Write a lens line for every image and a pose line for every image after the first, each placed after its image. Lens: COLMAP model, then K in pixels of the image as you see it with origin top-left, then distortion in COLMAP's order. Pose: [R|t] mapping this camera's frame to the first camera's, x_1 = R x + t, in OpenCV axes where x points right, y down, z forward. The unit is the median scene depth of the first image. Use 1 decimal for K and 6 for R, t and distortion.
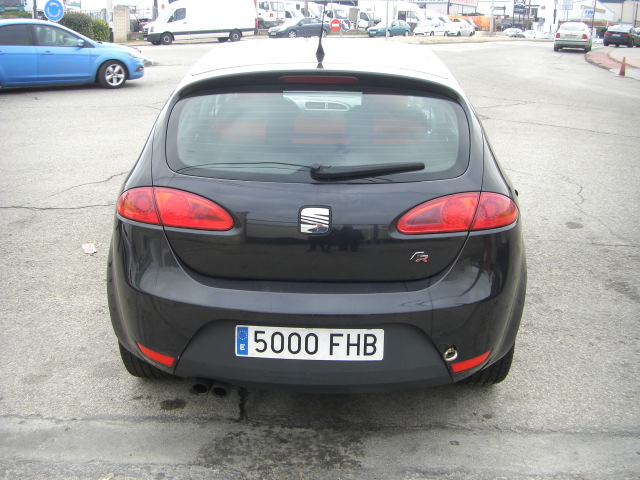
lens RADIAL K [[731.4, 0, 309.3], [0, 731.4, 241.6], [0, 0, 1]] dist [-0.206074, 0.202397]
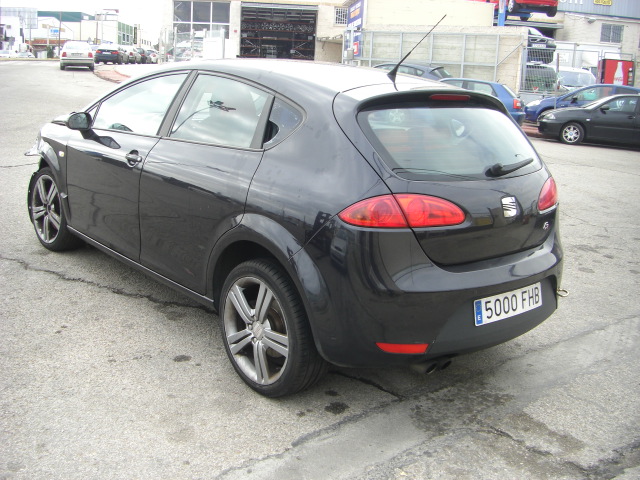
lens RADIAL K [[731.4, 0, 309.3], [0, 731.4, 241.6], [0, 0, 1]] dist [-0.206074, 0.202397]
pose [[0.740719, -0.138116, 0.657464, -0.987914], [0.154421, 0.987438, 0.033460, -0.058616], [-0.653827, 0.076742, 0.752743, 0.249815]]
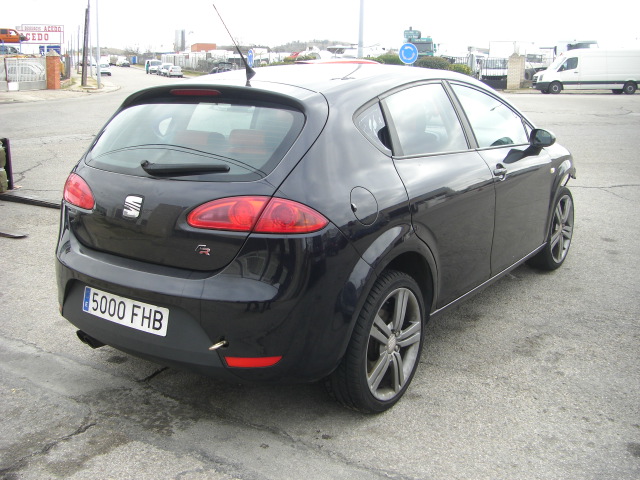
lens RADIAL K [[731.4, 0, 309.3], [0, 731.4, 241.6], [0, 0, 1]] dist [-0.206074, 0.202397]
pose [[0.838227, 0.118144, -0.532370, 0.792250], [-0.153322, 0.987928, -0.022167, 0.008321], [0.523324, 0.100206, 0.846221, 0.144819]]
